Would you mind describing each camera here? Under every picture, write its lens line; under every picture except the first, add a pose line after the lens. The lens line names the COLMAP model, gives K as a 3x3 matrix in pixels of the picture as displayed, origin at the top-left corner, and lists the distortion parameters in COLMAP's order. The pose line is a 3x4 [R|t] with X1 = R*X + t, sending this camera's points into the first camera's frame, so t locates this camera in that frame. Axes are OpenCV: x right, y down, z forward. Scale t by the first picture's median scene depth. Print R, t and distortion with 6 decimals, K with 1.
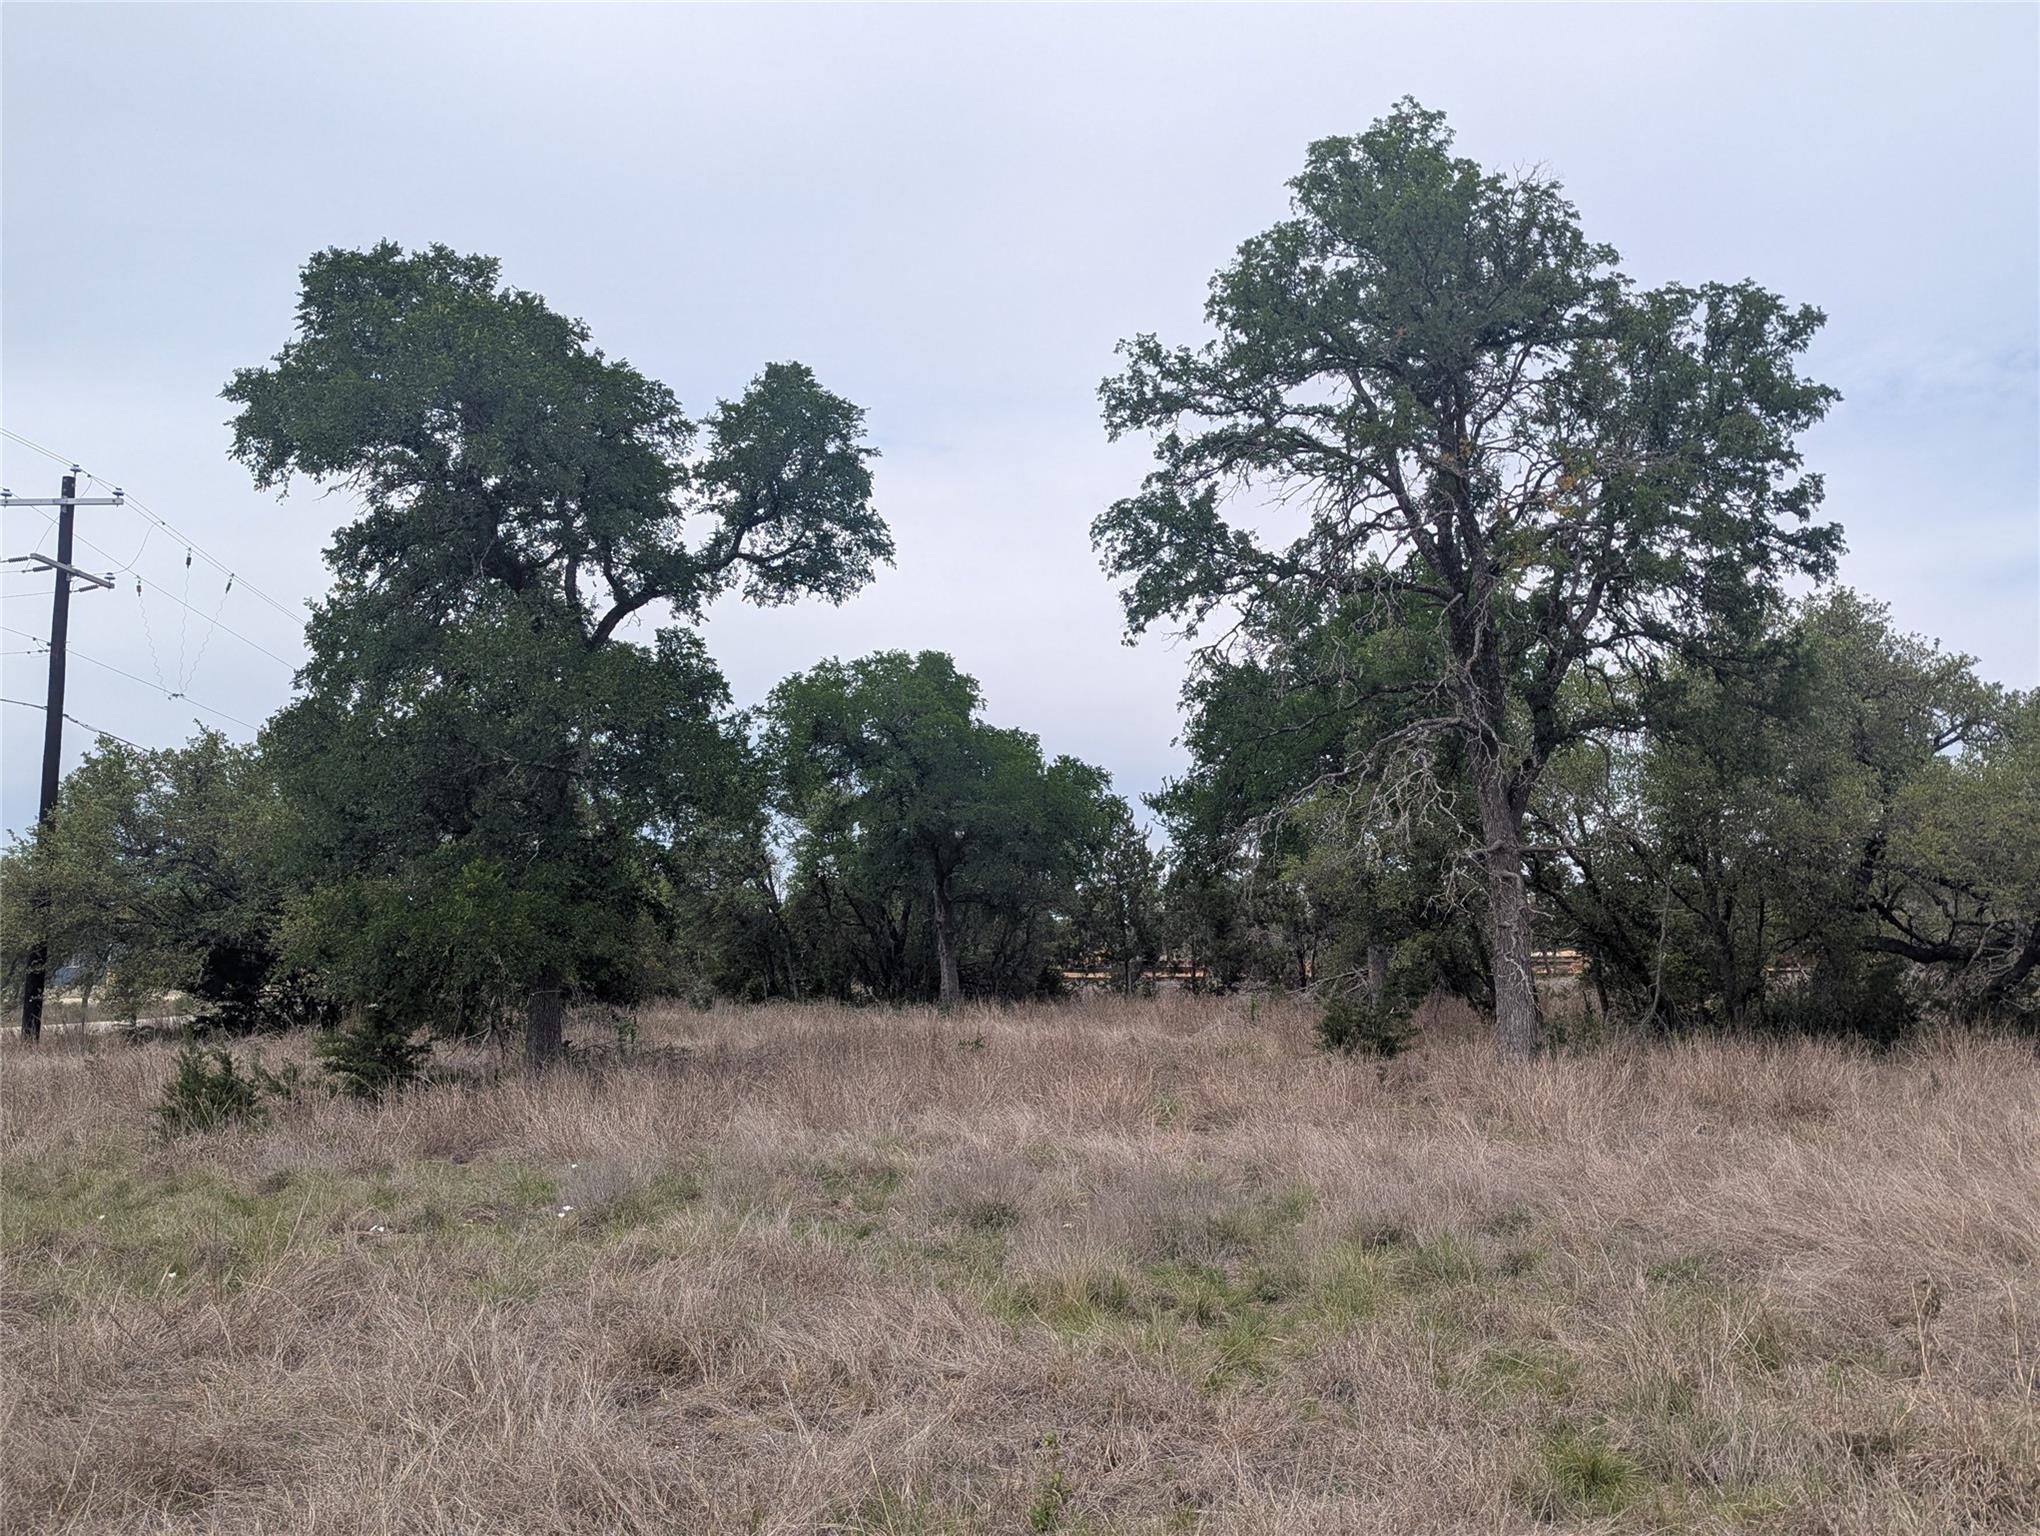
lens RADIAL K [[1439.4, 0, 1033.4], [0, 1439.4, 764.9], [0, 0, 1]] dist [0.050497, -0.040993]
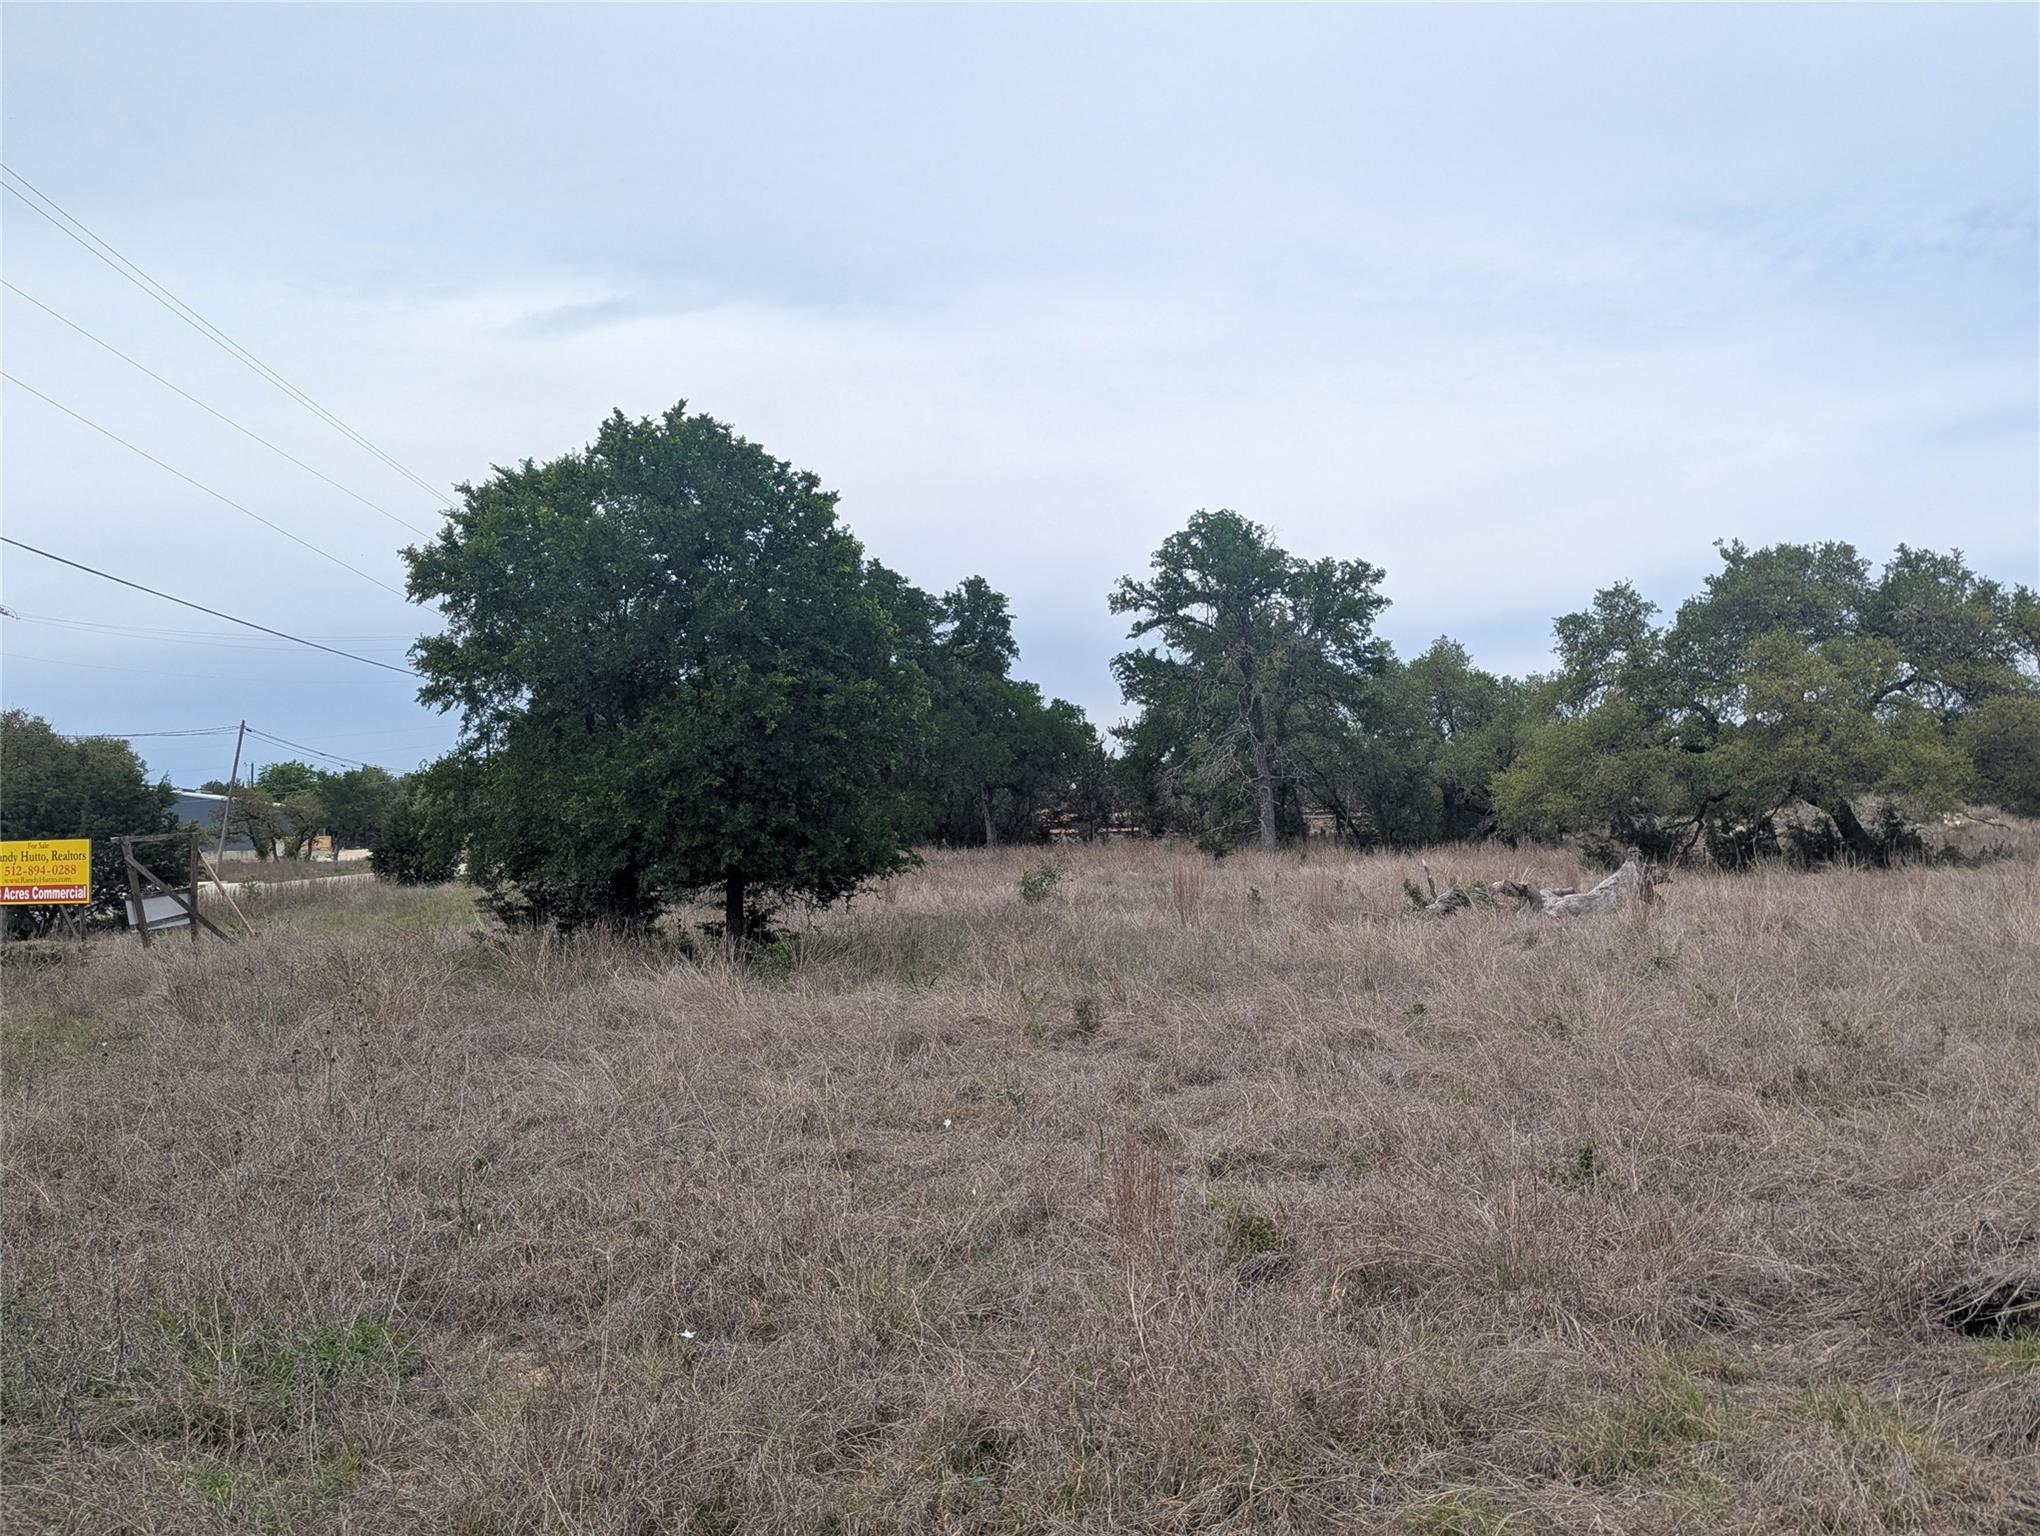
lens RADIAL K [[1439.4, 0, 1005.8], [0, 1439.4, 769.2], [0, 0, 1]] dist [0.050497, -0.040993]
pose [[0.999117, -0.021168, 0.036291, -0.114429], [0.017439, 0.994817, 0.100171, -0.107579], [-0.038224, -0.099450, 0.994308, -0.752520]]
